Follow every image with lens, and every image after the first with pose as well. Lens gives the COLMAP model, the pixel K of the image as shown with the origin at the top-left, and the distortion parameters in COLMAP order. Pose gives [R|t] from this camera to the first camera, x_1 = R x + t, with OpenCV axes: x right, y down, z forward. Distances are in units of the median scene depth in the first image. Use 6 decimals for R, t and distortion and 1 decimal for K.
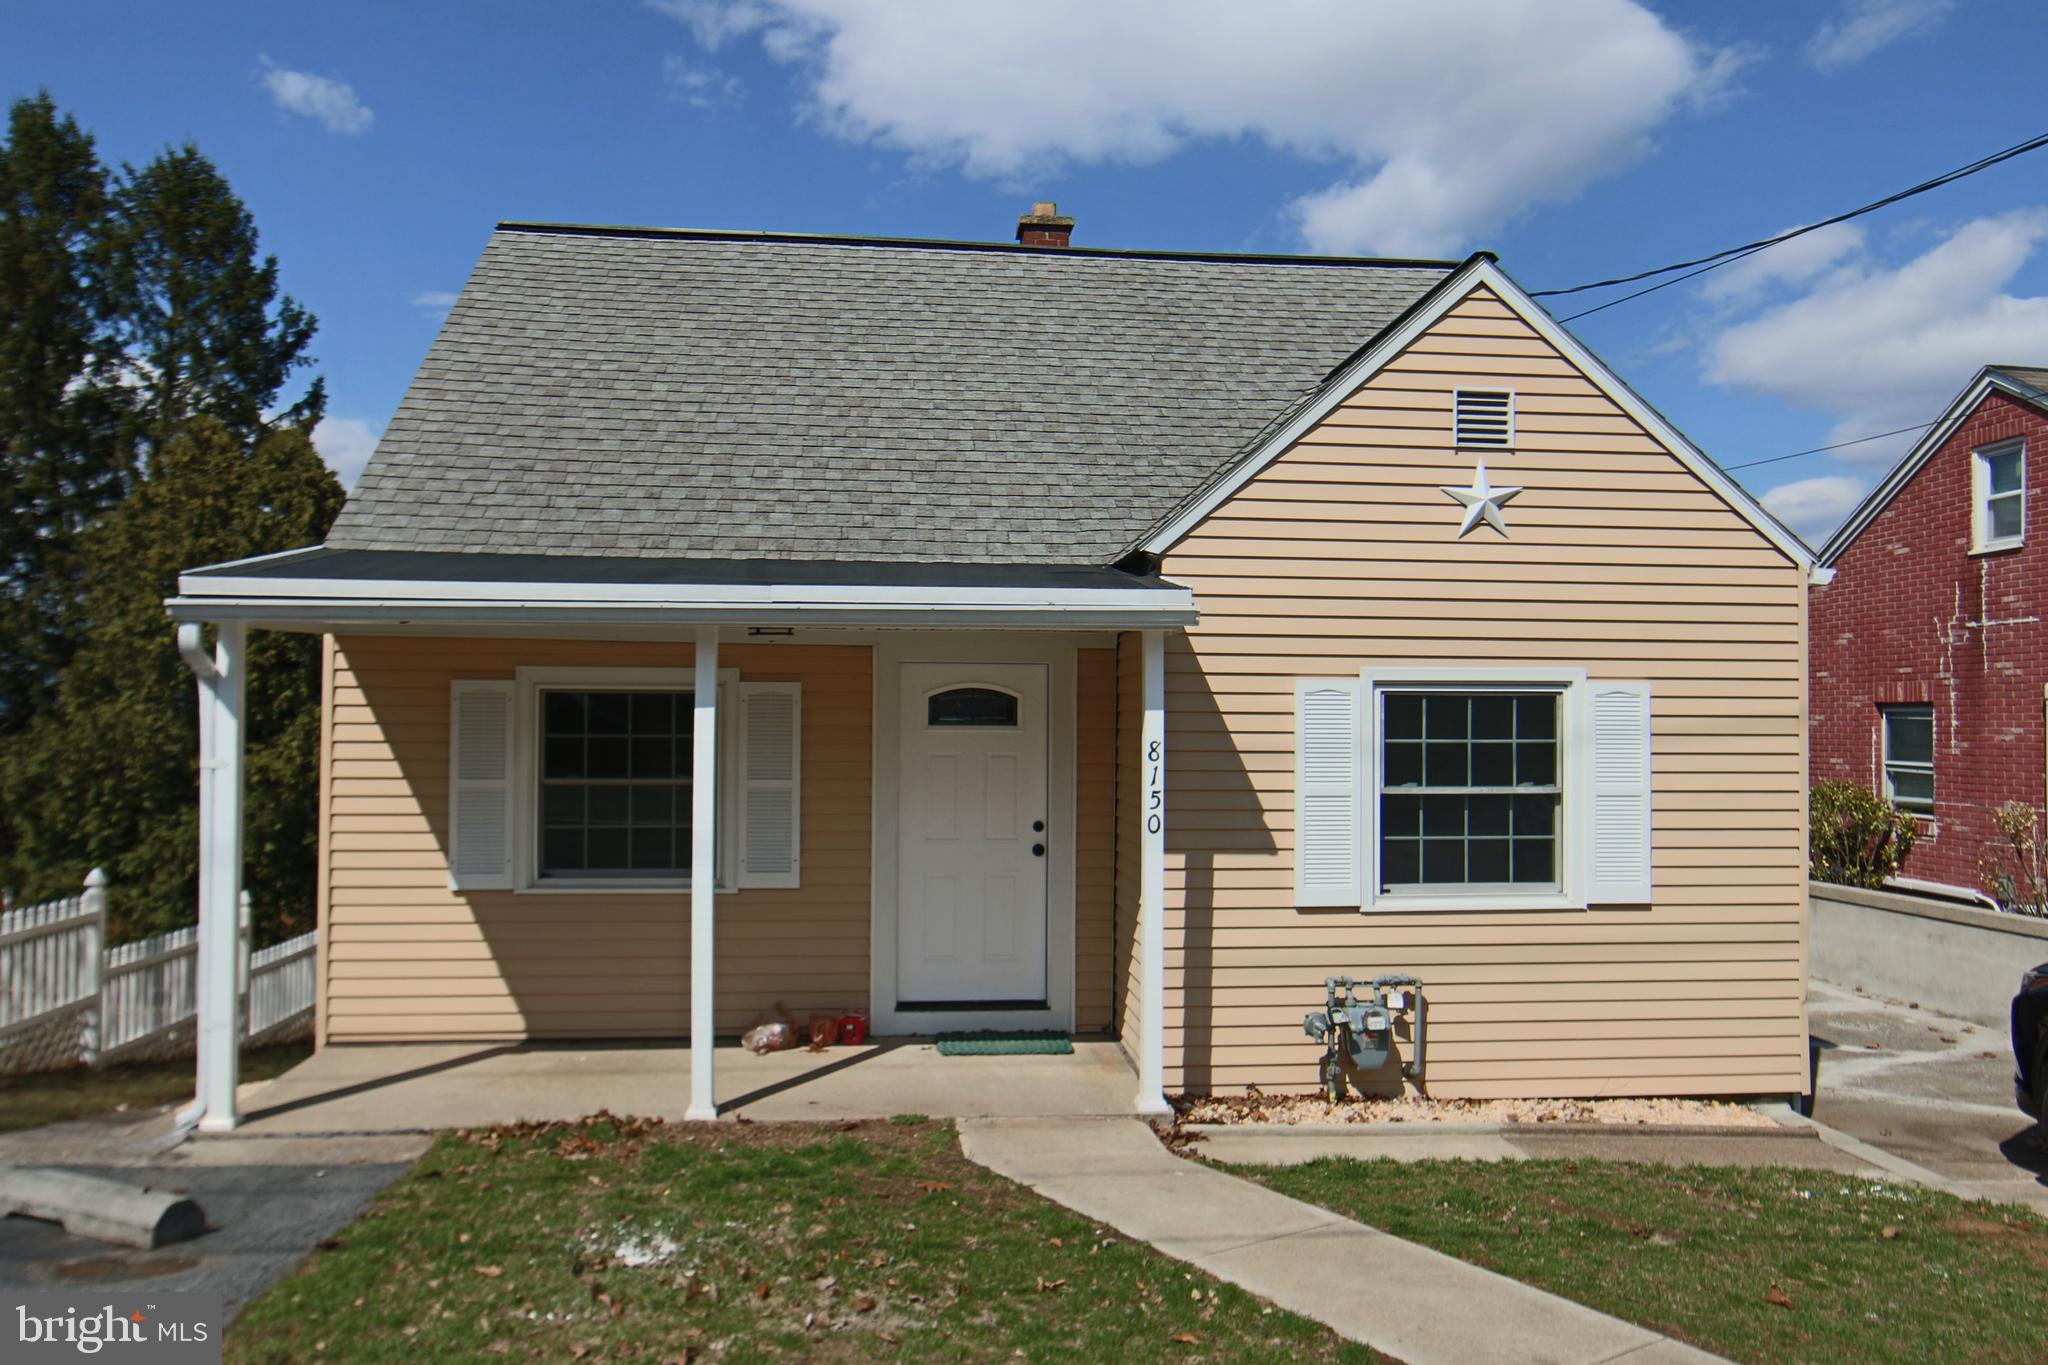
lens RADIAL K [[1431.0, 0, 1024.0], [0, 1431.0, 682.5], [0, 0, 1]] dist [-0.011457, 0.003759]
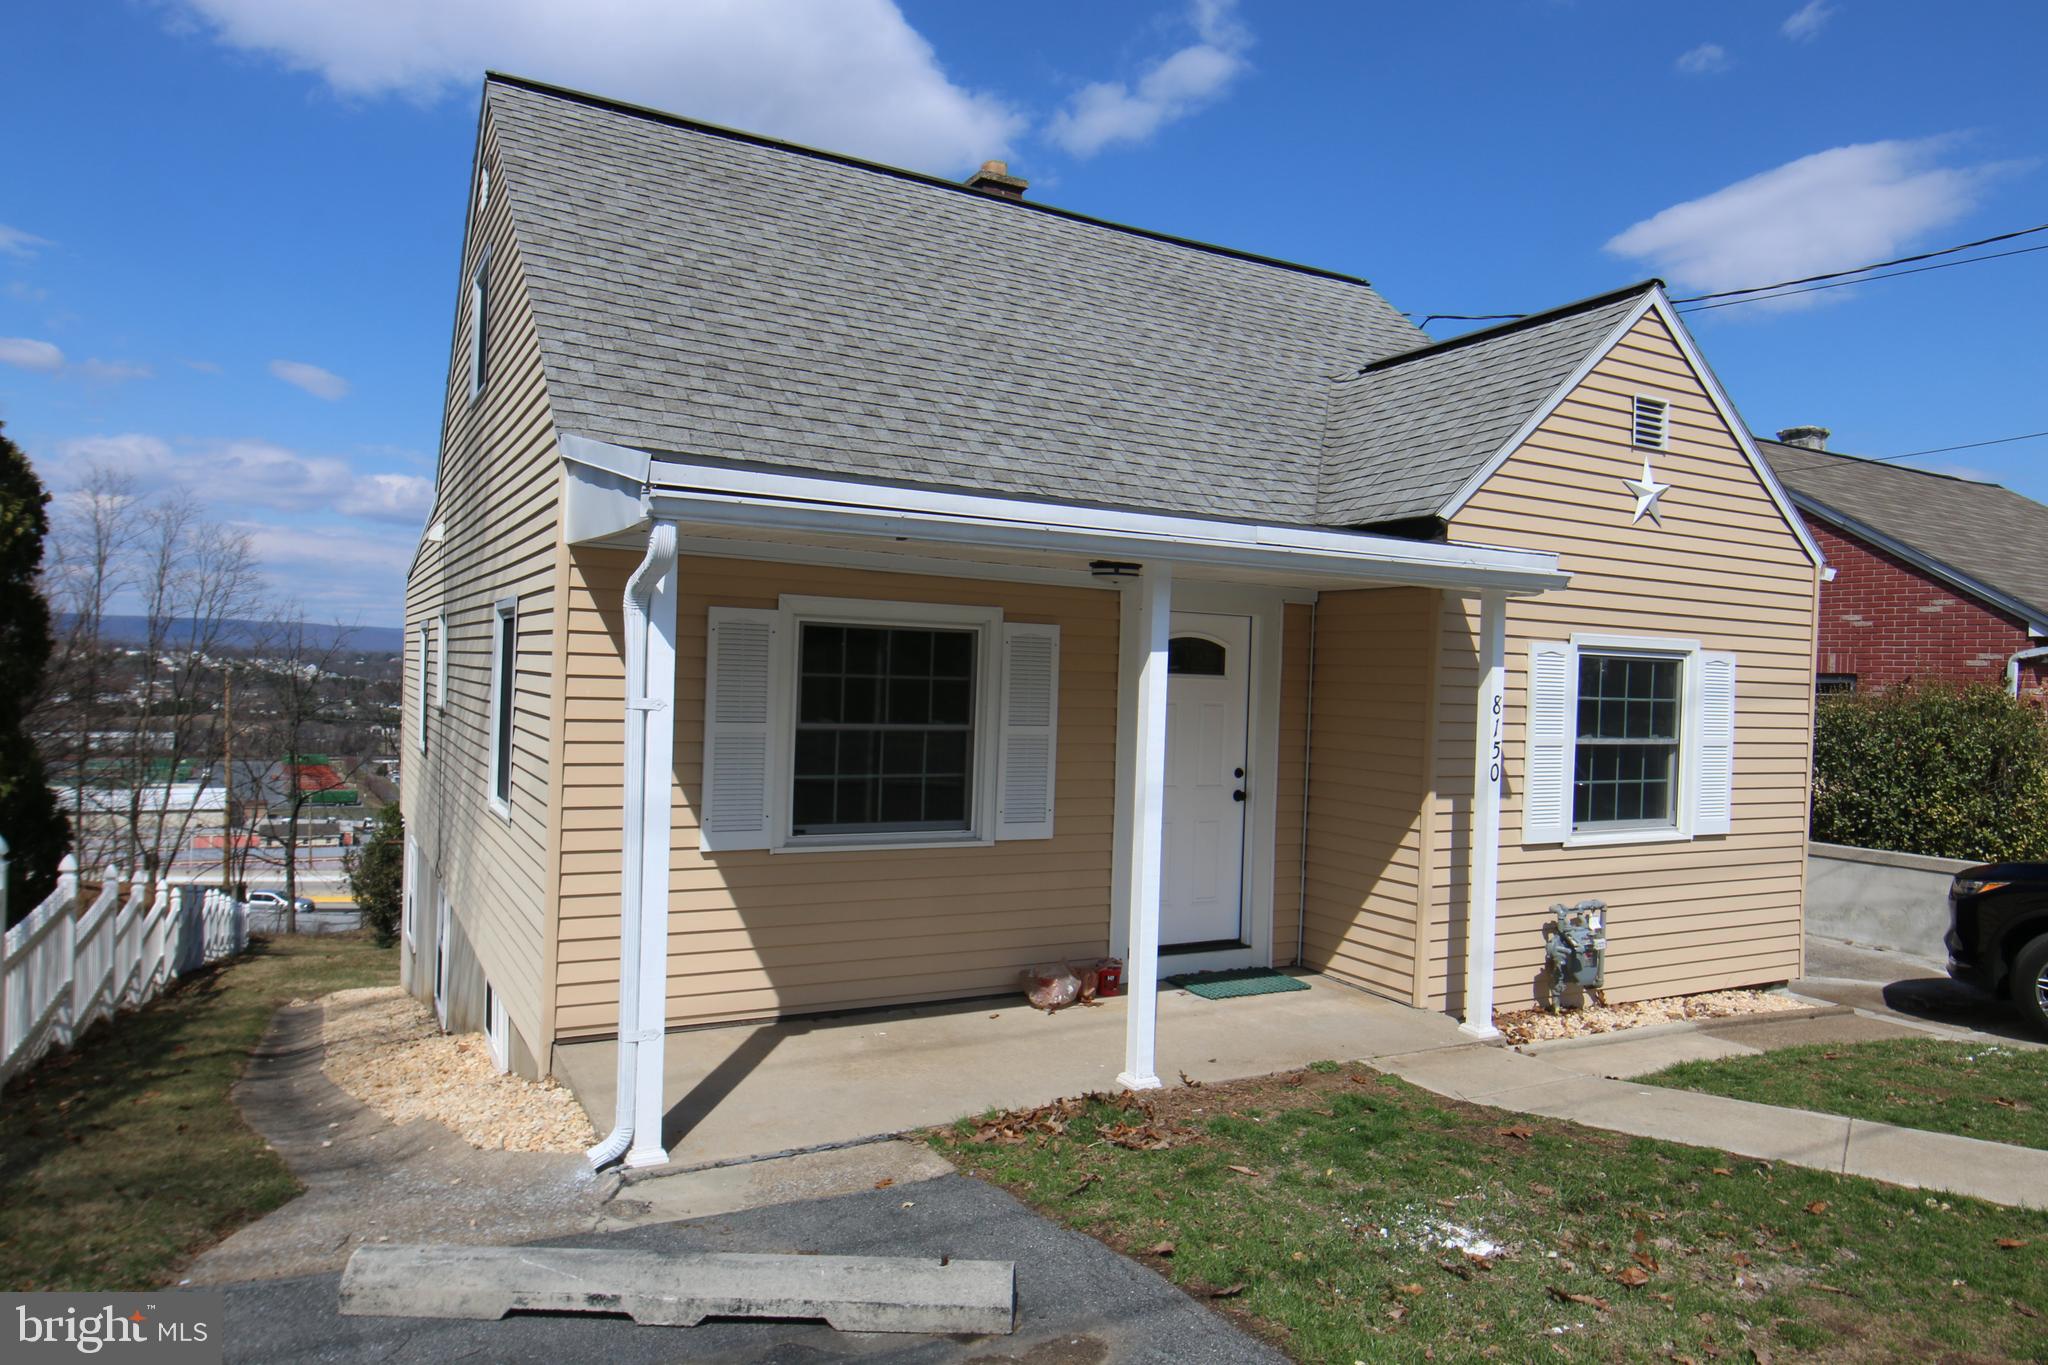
lens RADIAL K [[1282.8, 0, 1024.0], [0, 1282.8, 682.5], [0, 0, 1]] dist [-0.012640, 0.000088]
pose [[0.920230, 0.022167, 0.390749, -0.550291], [-0.037378, 0.998809, 0.031366, 0.012942], [-0.389588, -0.043469, 0.919963, 0.230332]]
